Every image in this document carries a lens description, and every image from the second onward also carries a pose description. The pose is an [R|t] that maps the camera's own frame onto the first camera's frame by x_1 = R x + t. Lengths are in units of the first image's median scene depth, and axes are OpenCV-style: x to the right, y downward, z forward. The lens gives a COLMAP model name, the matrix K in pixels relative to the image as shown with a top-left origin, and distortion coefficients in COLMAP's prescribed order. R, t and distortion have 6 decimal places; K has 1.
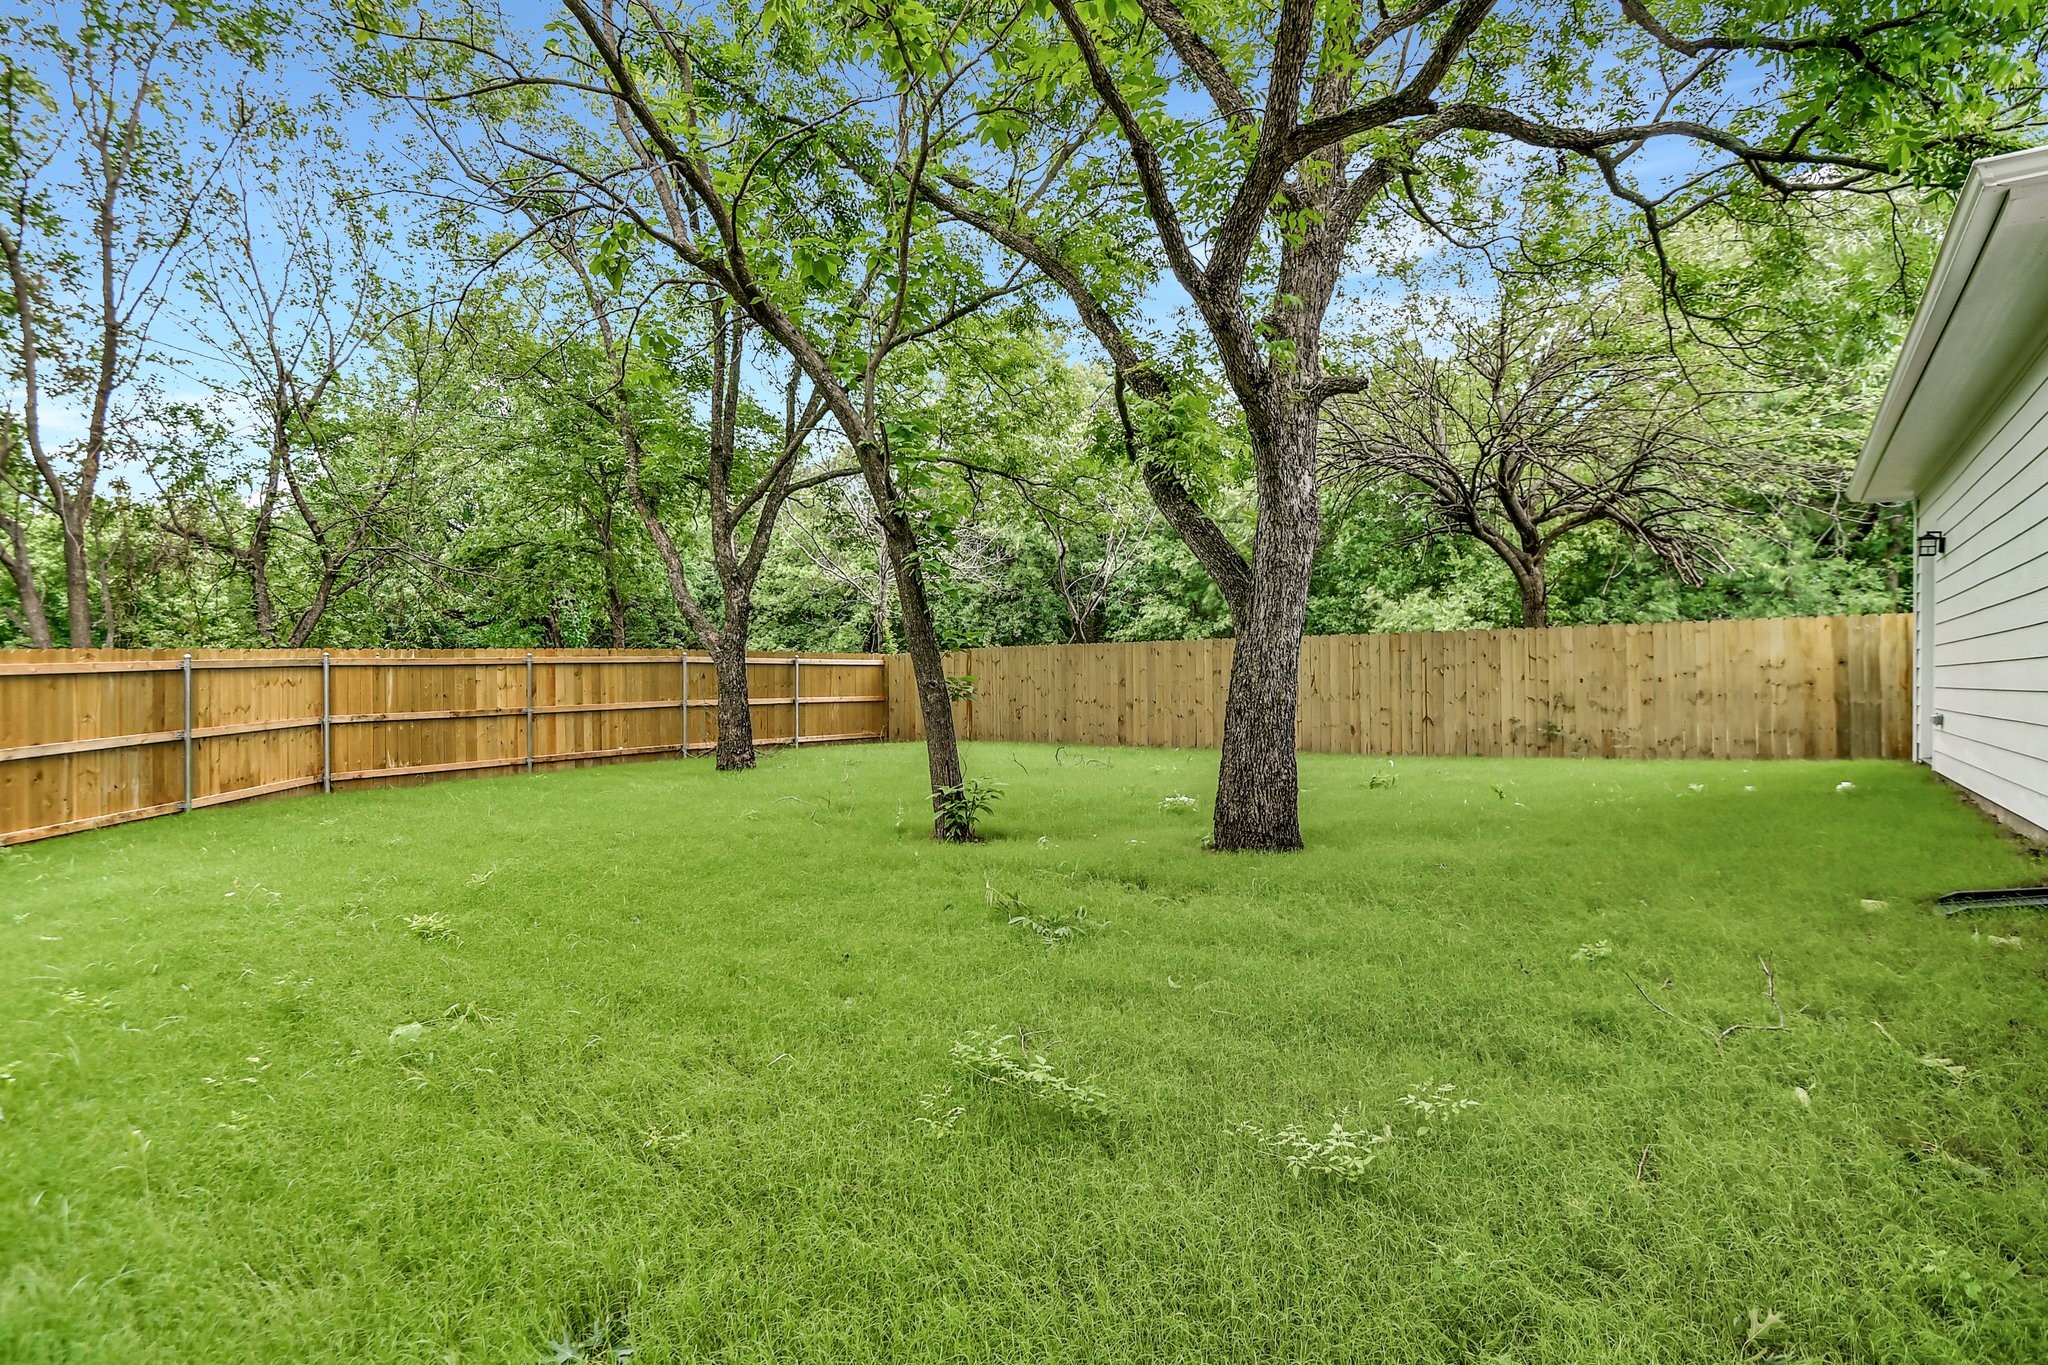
lens RADIAL K [[999.5, 0, 1017.4], [0, 999.5, 678.3], [0, 0, 1]] dist [0.003862, 0.000865]
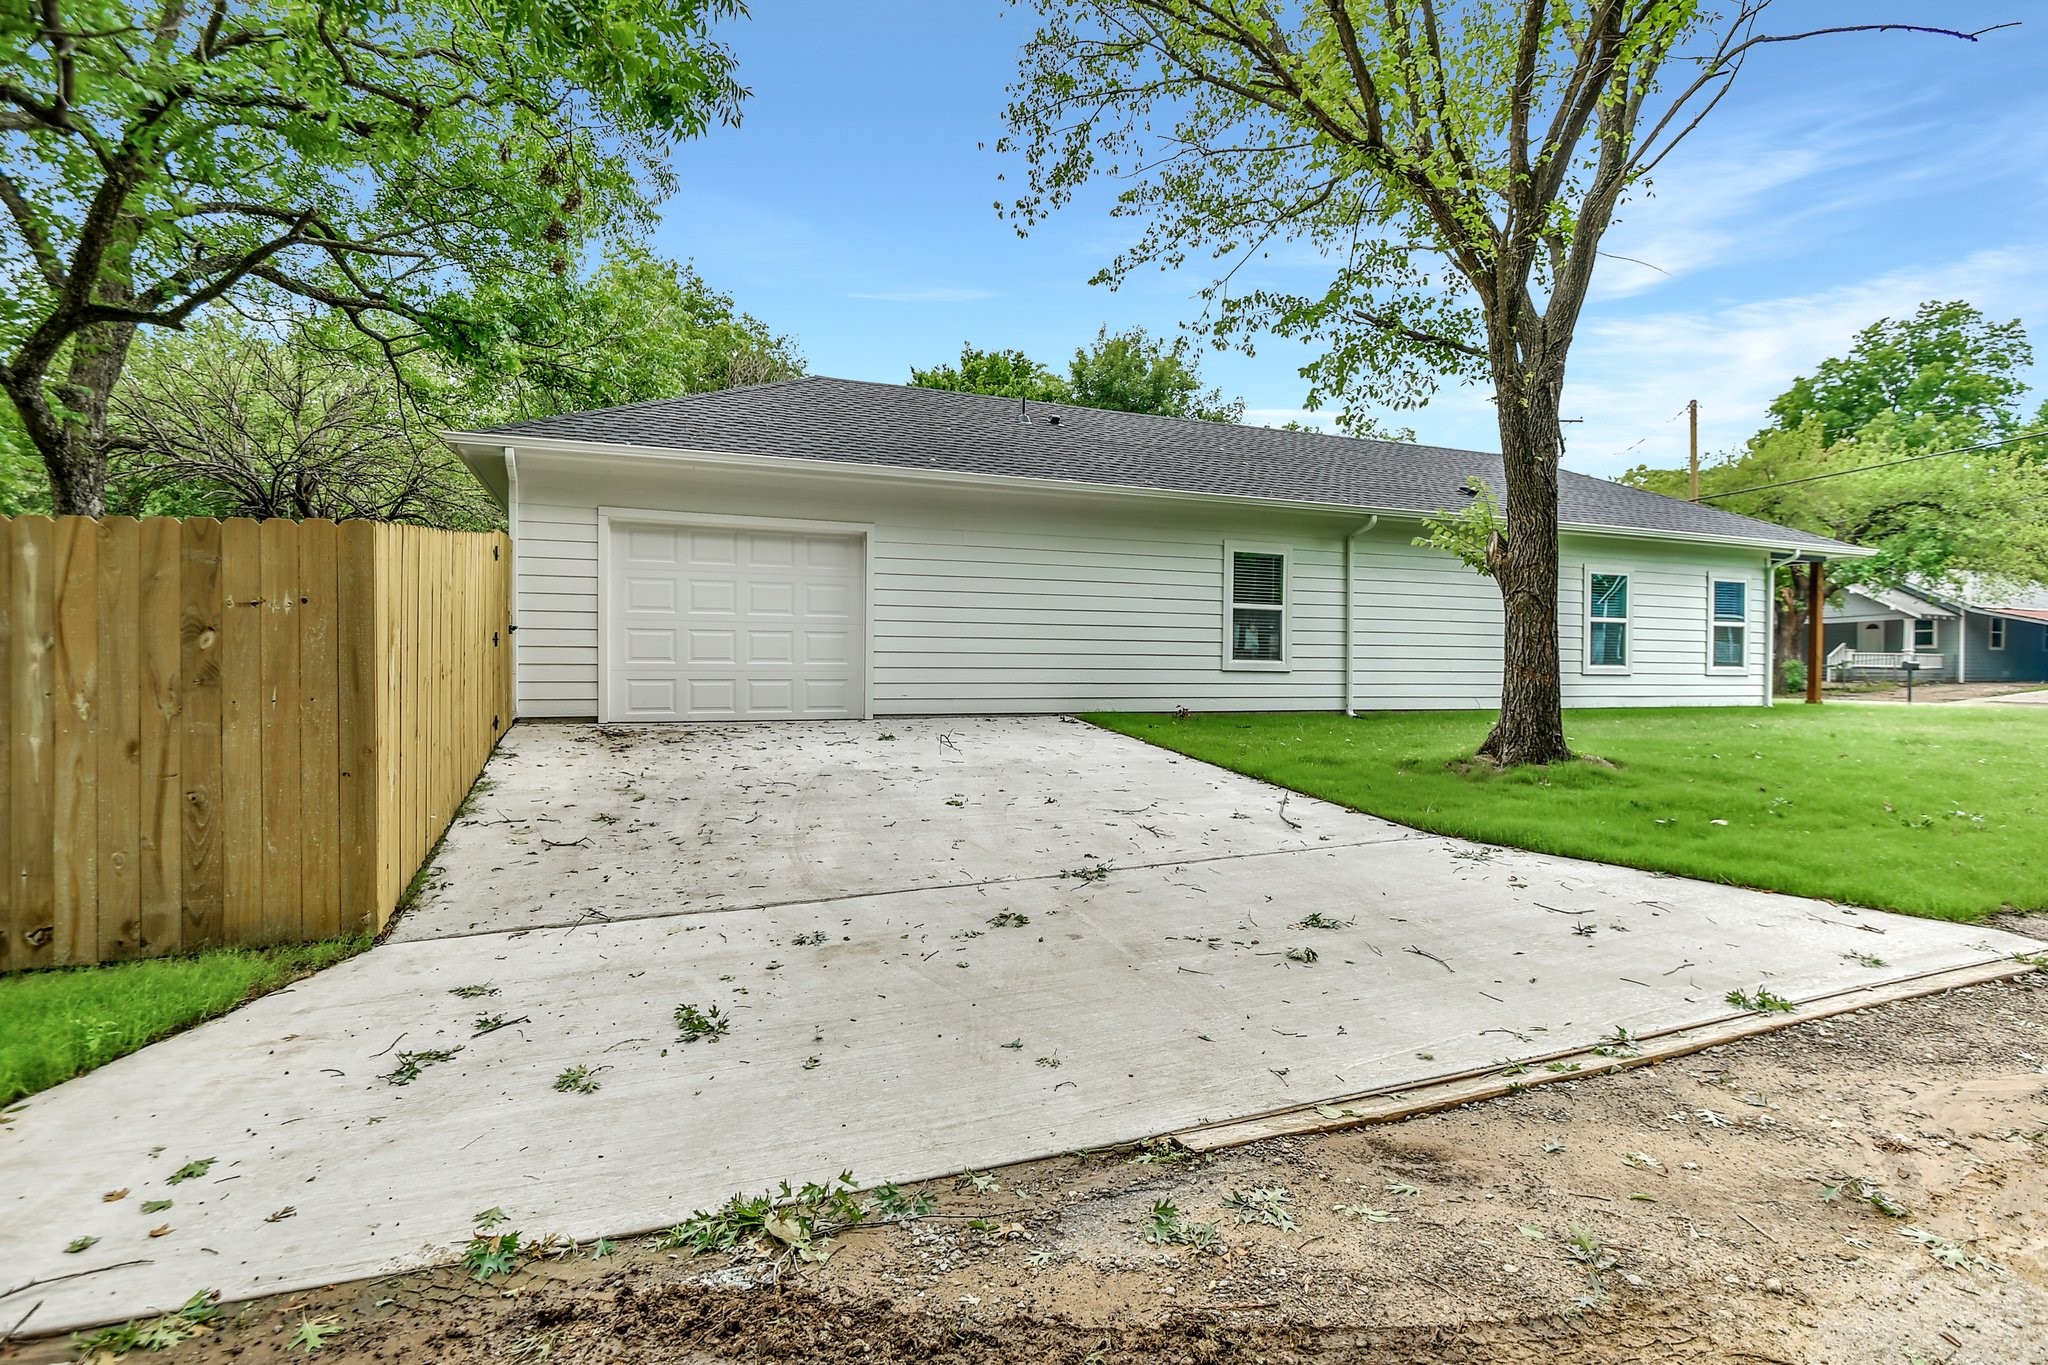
lens RADIAL K [[999.5, 0, 1015.4], [0, 999.5, 670.3], [0, 0, 1]] dist [0.003862, 0.000865]
pose [[0.525153, -0.000914, 0.851007, -0.273246], [-0.004916, 0.999979, 0.004108, 0.045376], [-0.850993, -0.006340, 0.525138, -0.983324]]
